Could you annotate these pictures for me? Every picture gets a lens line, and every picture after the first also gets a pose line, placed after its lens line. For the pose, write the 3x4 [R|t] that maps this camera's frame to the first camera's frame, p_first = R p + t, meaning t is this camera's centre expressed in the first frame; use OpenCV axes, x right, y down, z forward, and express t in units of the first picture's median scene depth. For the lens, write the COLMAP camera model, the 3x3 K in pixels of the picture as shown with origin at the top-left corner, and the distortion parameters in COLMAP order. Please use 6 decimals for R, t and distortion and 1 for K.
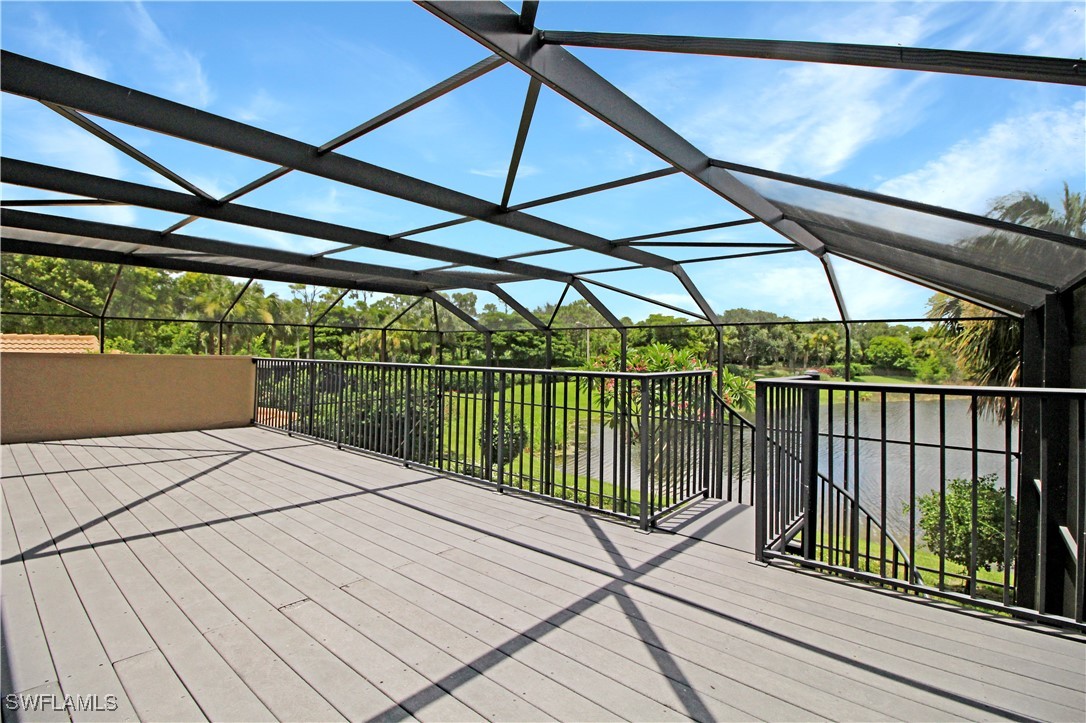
lens RADIAL K [[508.4, 0, 538.6], [0, 508.4, 353.0], [0, 0, 1]] dist [-0.004945, 0.000223]
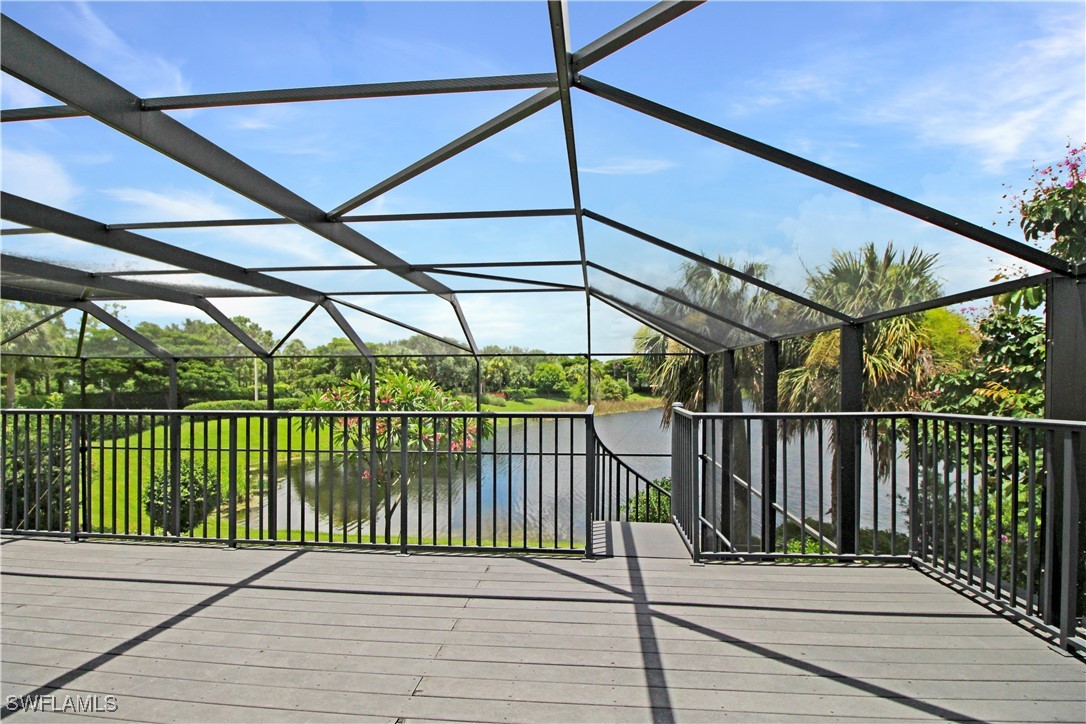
lens RADIAL K [[548.8, 0, 539.1], [0, 548.8, 383.0], [0, 0, 1]] dist [-0.019658, -0.000302]
pose [[0.819489, -0.017154, 0.572838, -0.172209], [0.013131, 0.999852, 0.011157, -0.010380], [-0.572945, -0.001621, 0.819592, 0.041354]]
